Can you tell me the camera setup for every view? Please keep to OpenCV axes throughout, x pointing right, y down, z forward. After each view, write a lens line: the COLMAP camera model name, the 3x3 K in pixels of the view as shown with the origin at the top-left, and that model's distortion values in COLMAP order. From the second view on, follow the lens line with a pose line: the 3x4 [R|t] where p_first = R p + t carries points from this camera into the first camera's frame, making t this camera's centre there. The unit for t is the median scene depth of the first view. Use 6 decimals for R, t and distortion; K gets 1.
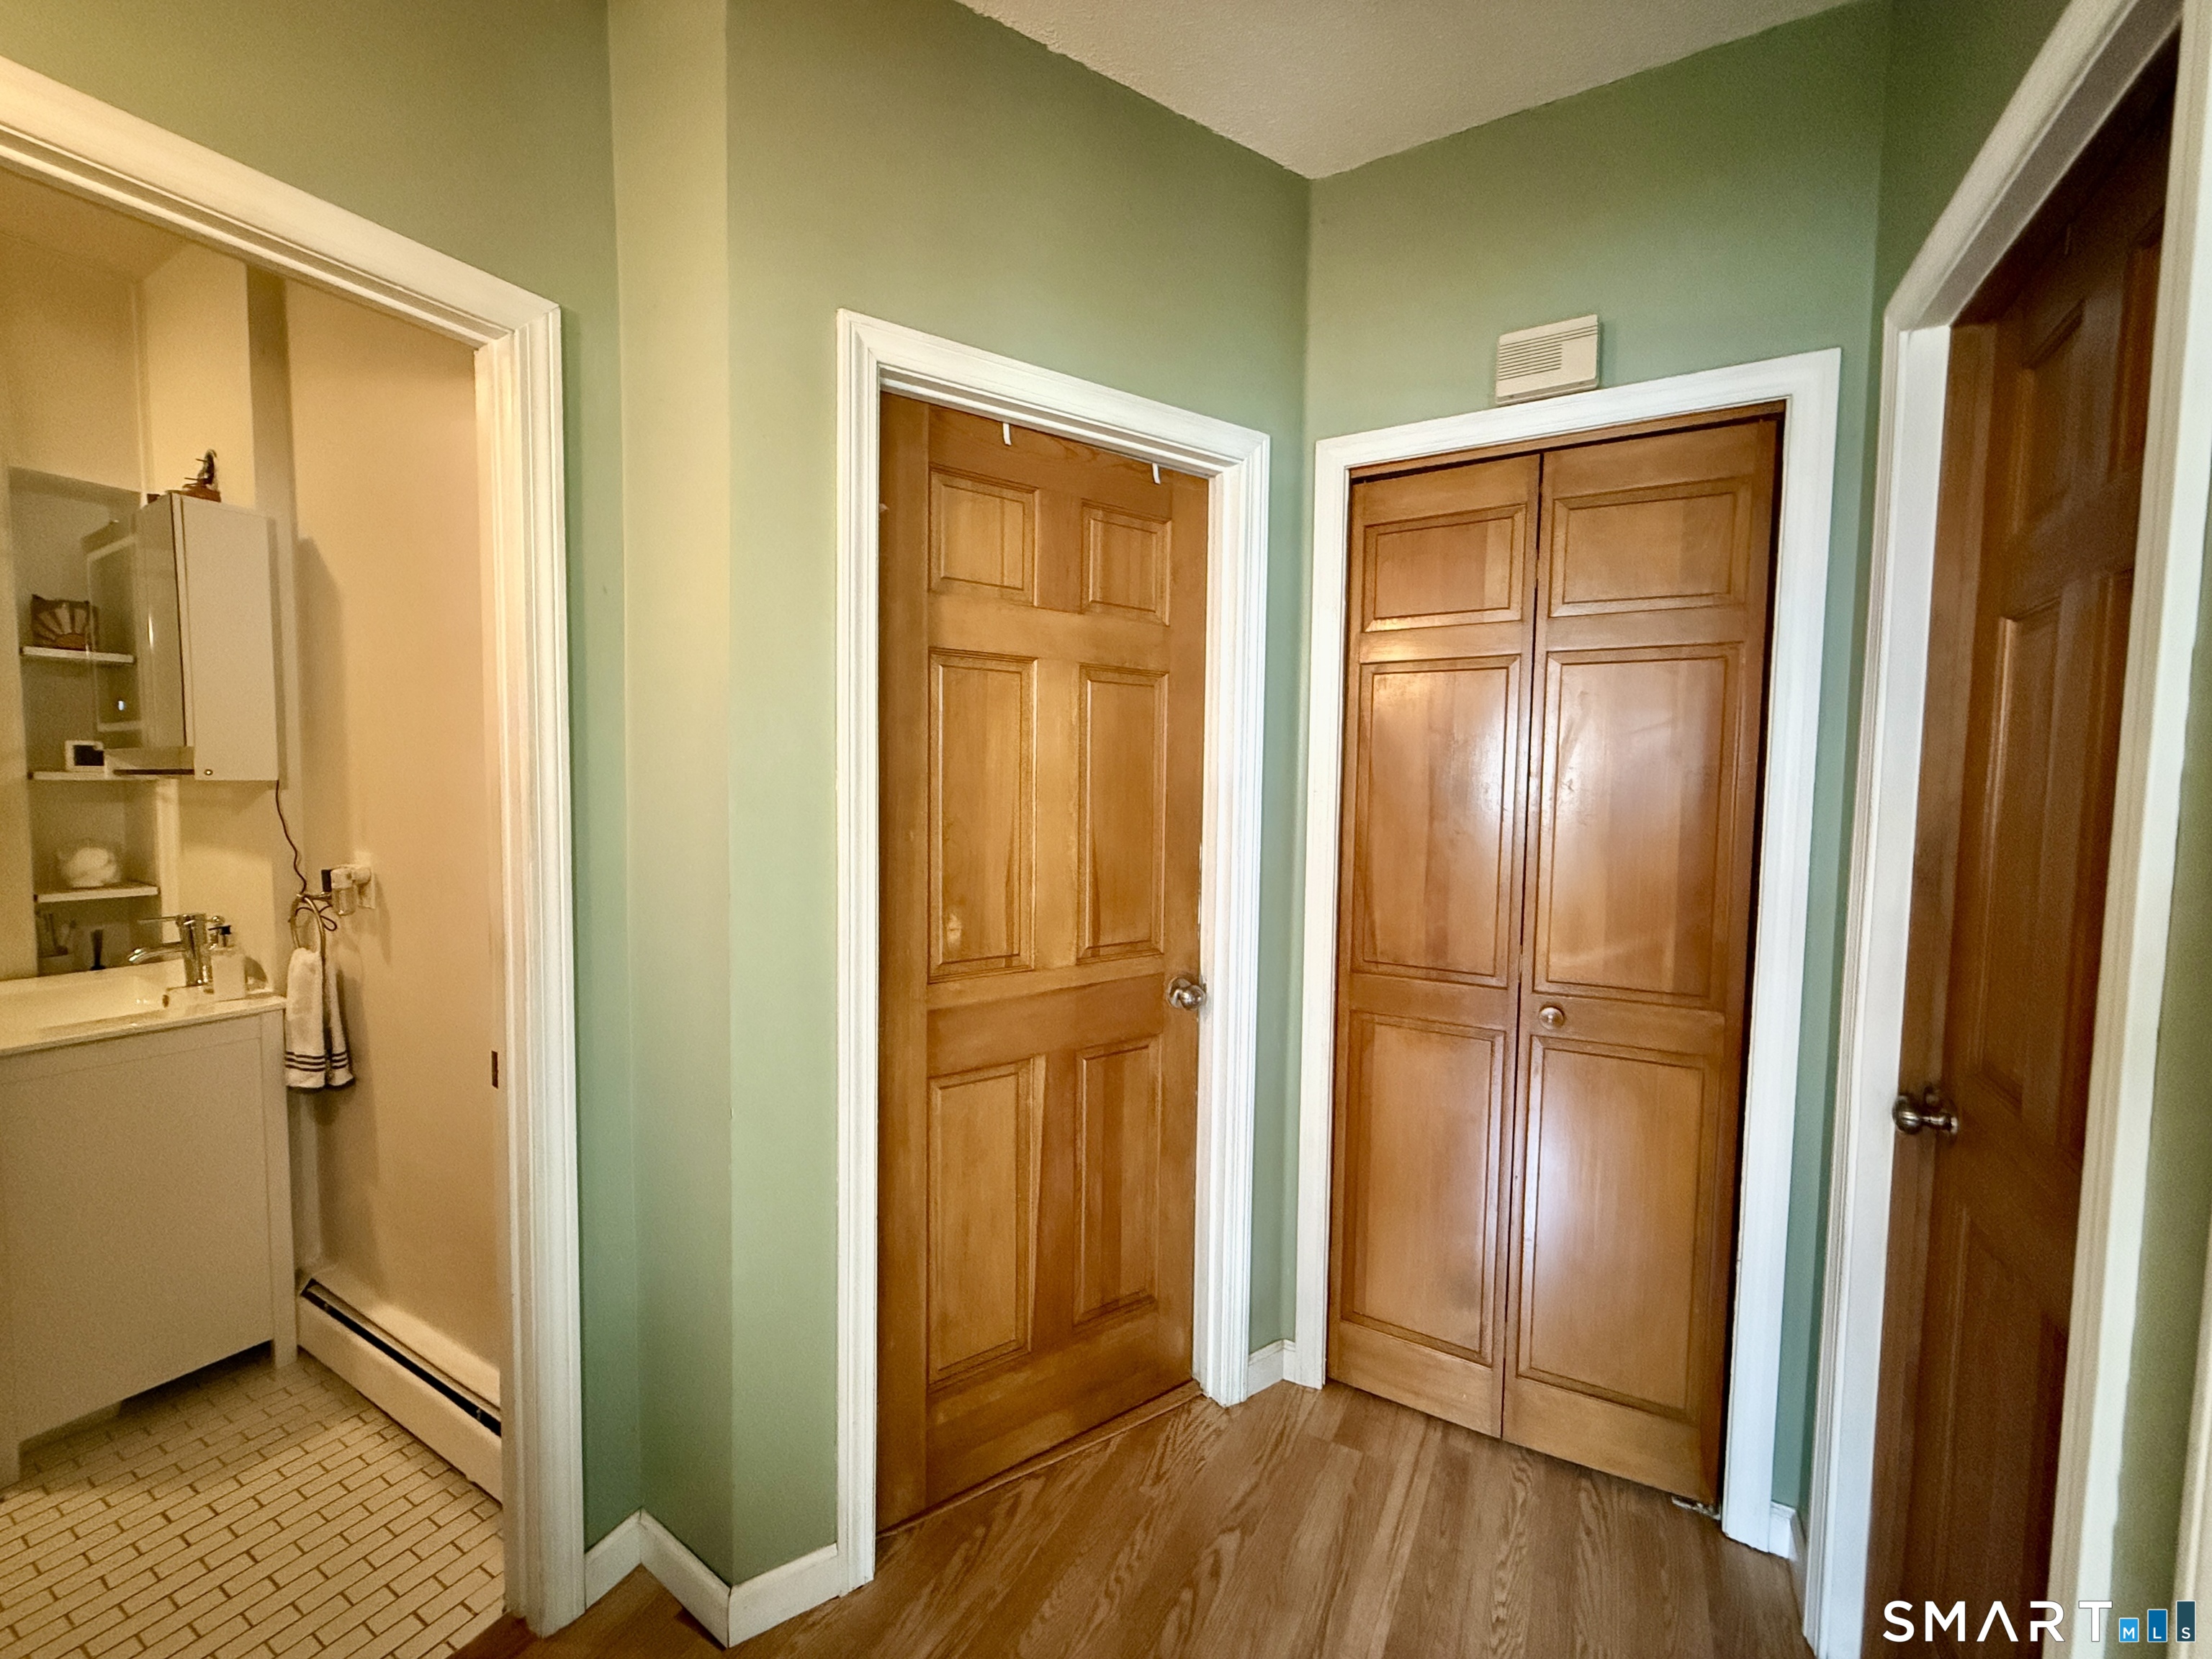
lens RADIAL K [[883.1, 0, 1102.2], [0, 883.1, 823.8], [0, 0, 1]] dist [-0.000876, 0.000369]
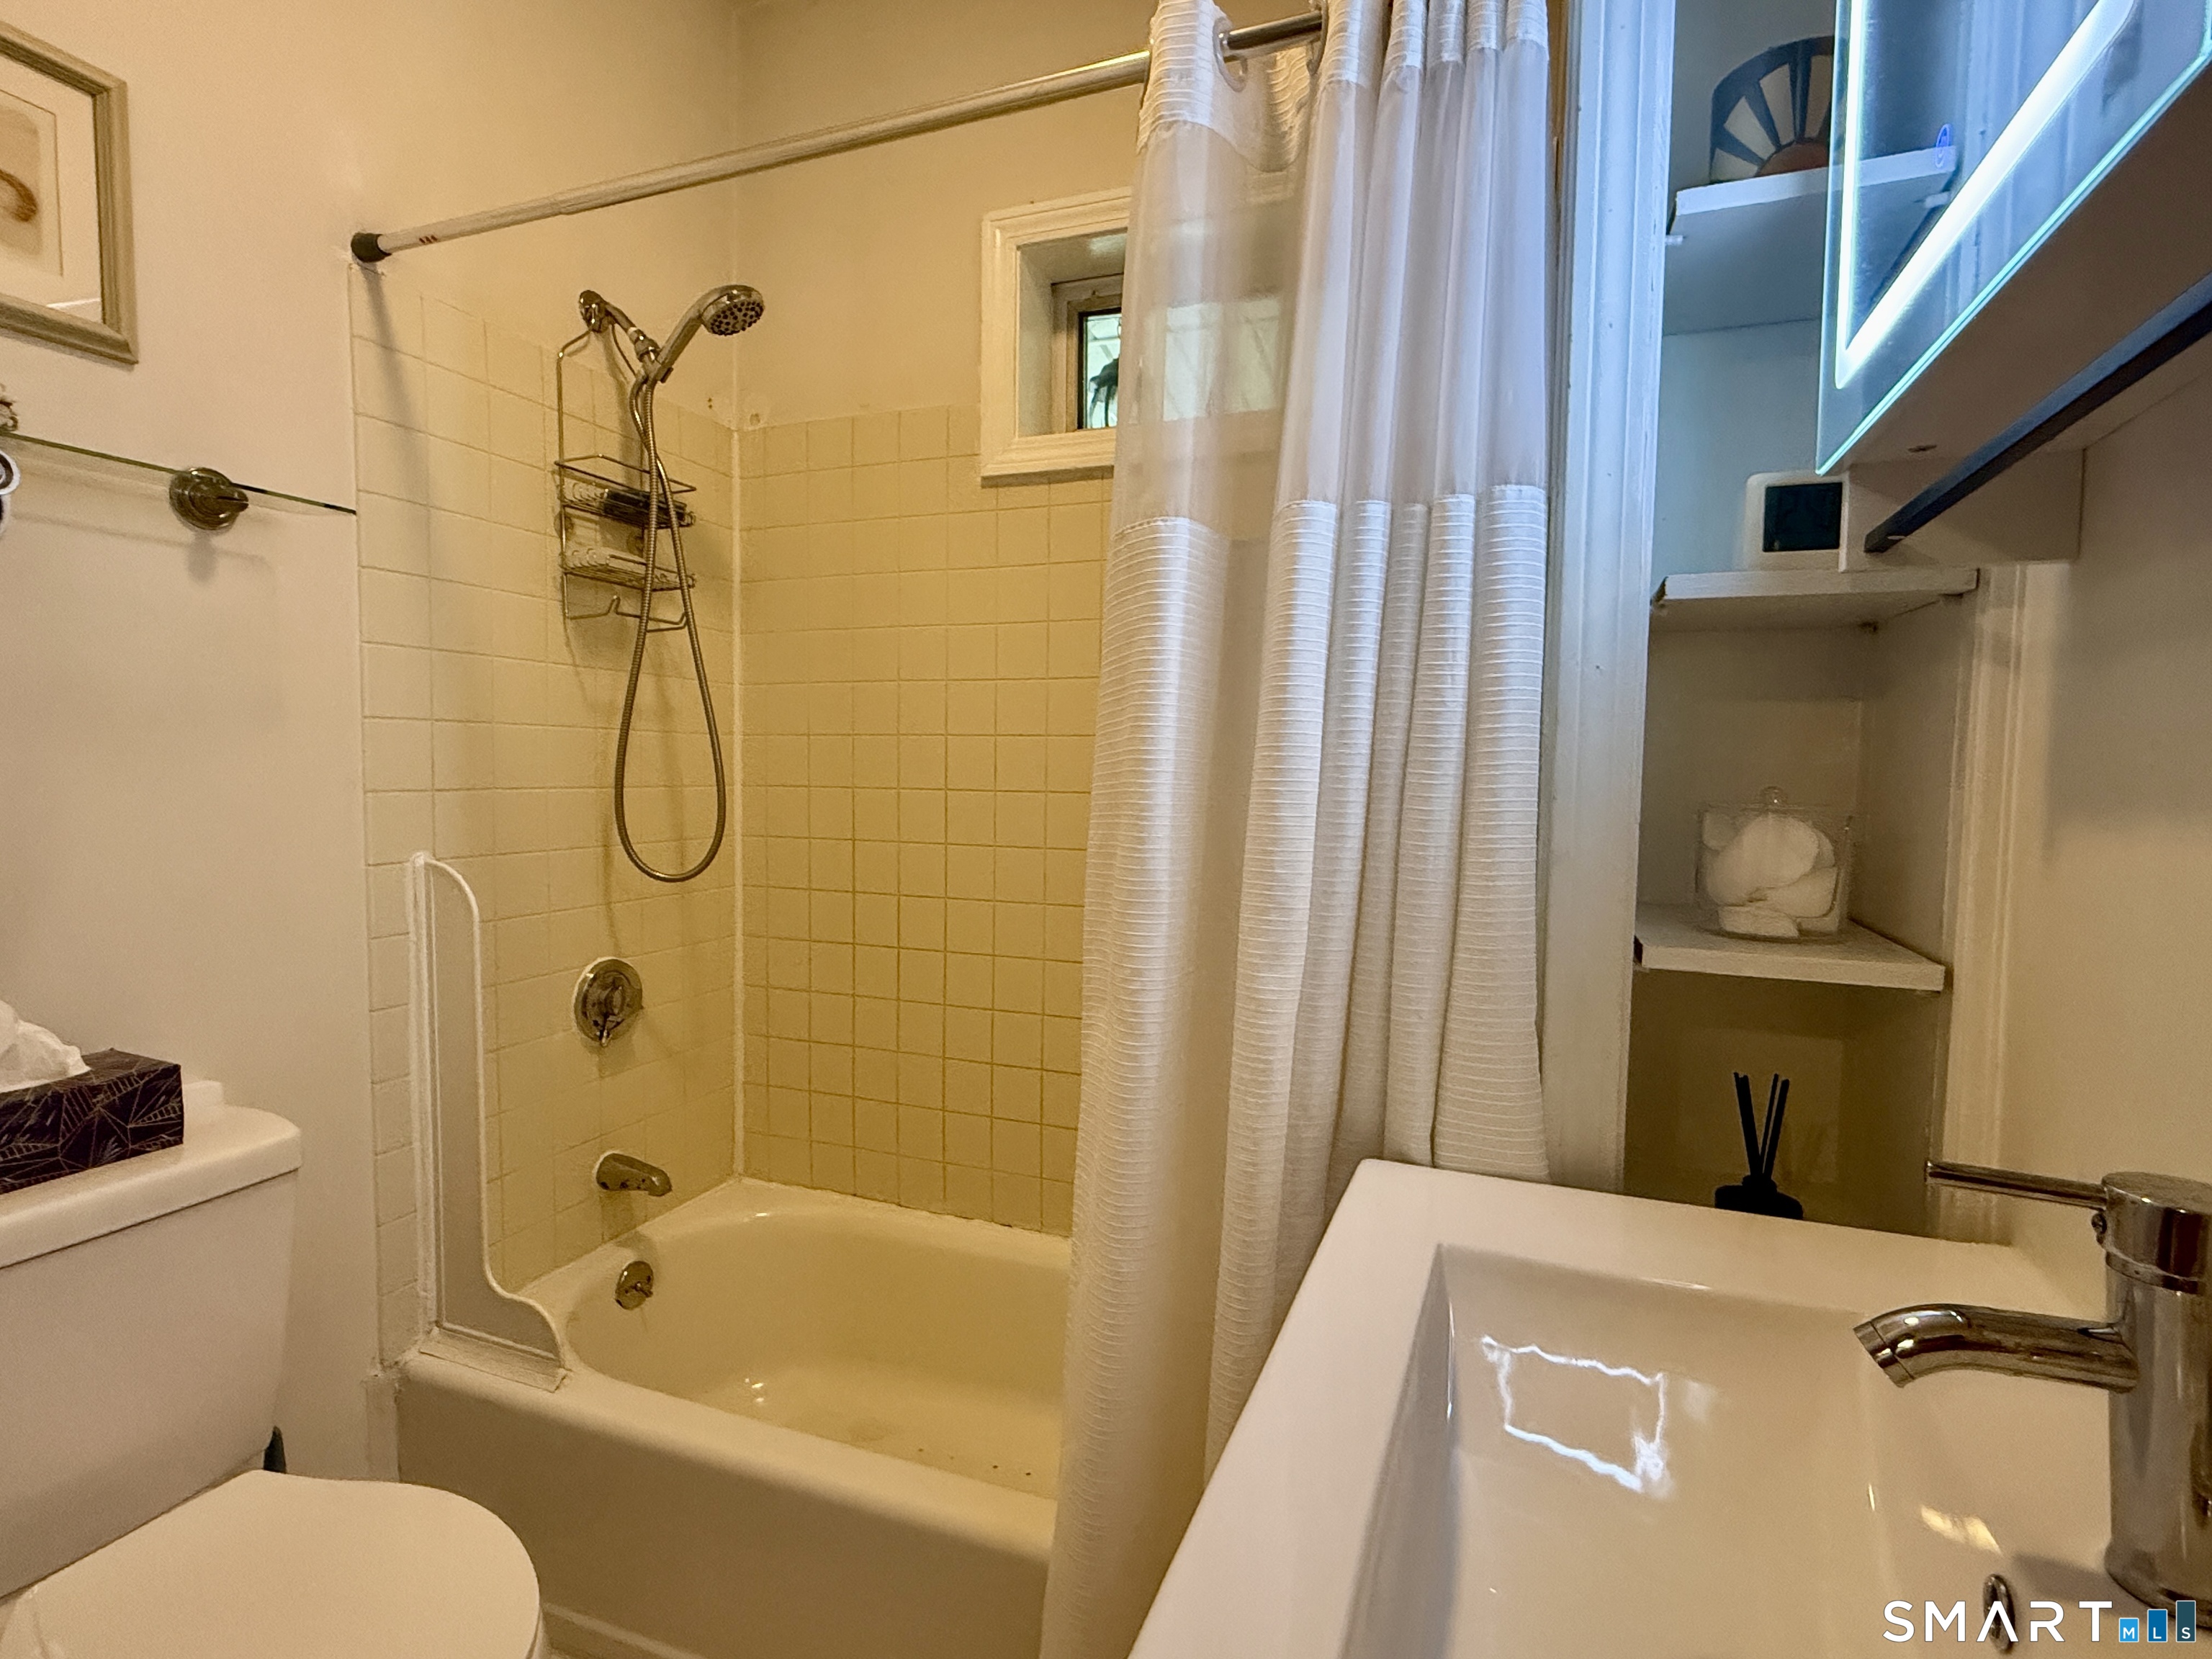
lens RADIAL K [[1100.6, 0, 1096.6], [0, 1100.6, 833.2], [0, 0, 1]] dist [0.004192, 0.000652]
pose [[0.153849, 0.047795, -0.986938, -0.860402], [-0.071129, 0.996774, 0.037184, 0.039461], [0.985531, 0.064479, 0.156752, 0.757416]]
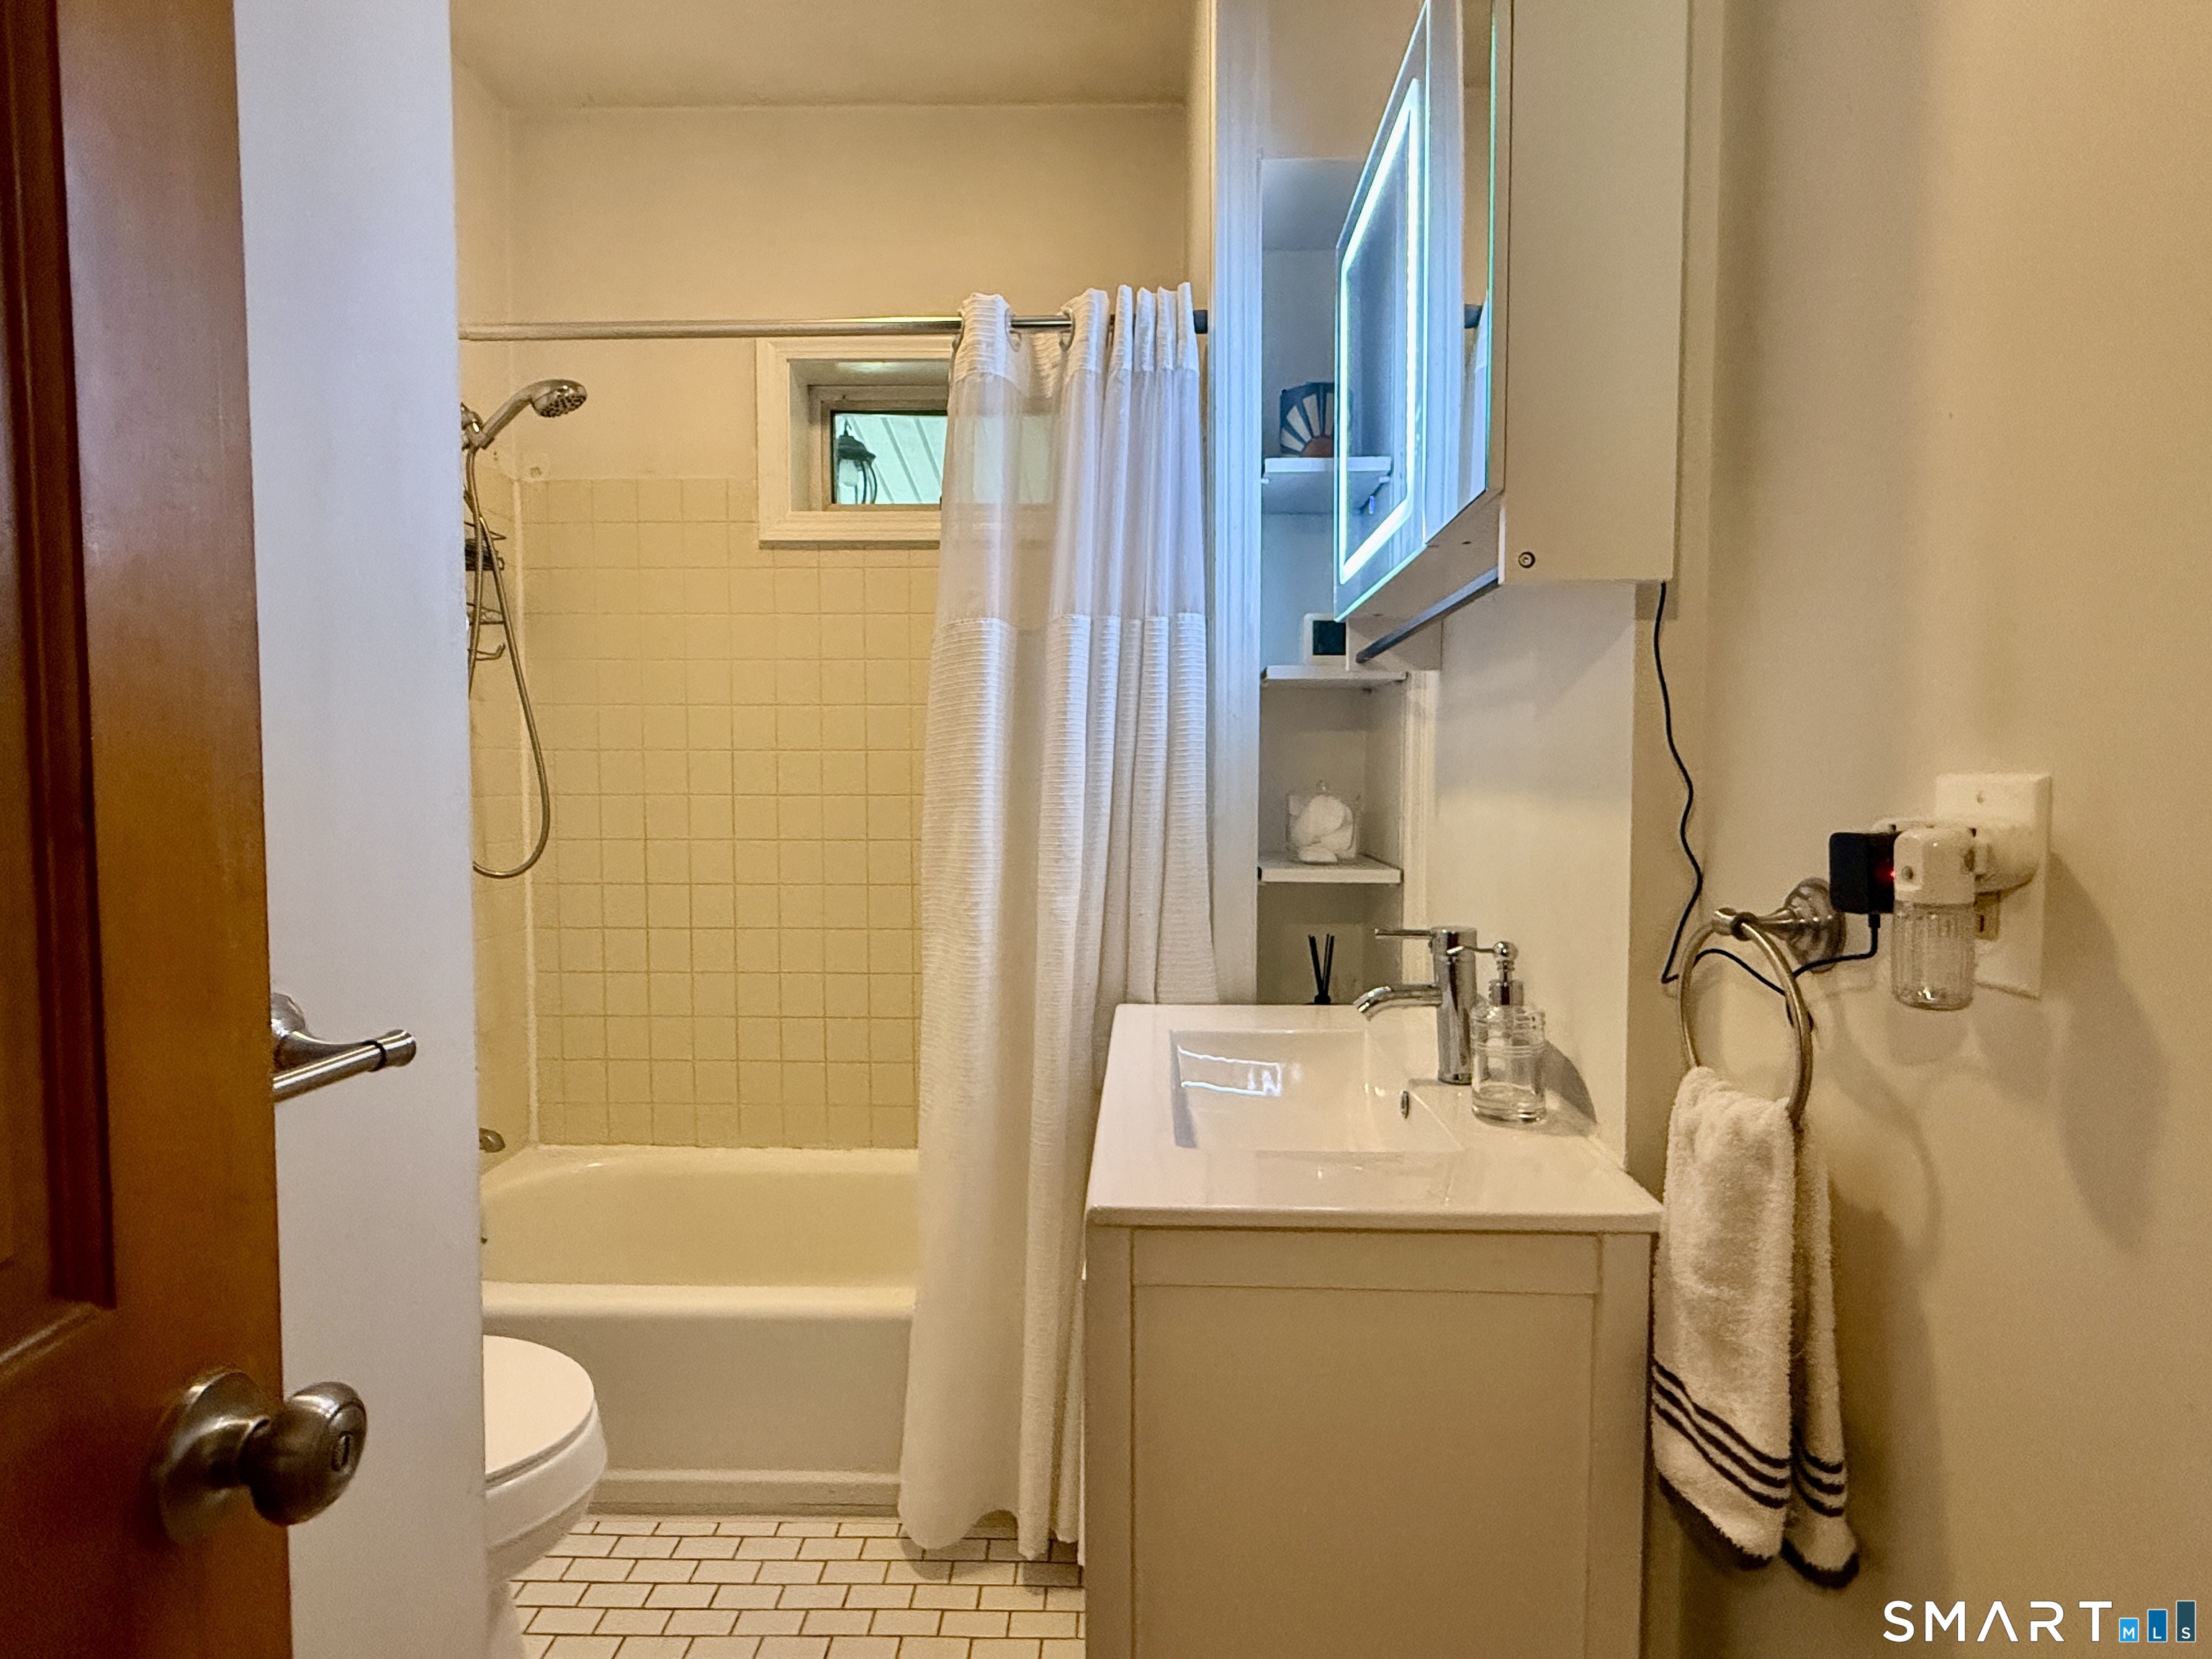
lens RADIAL K [[1100.6, 0, 1112.7], [0, 1100.6, 828.0], [0, 0, 1]] dist [0.004192, 0.000652]
pose [[0.484683, 0.029495, -0.874193, -0.617868], [-0.046842, 0.998872, 0.007730, 0.054031], [0.873435, 0.037203, 0.485518, 0.563511]]
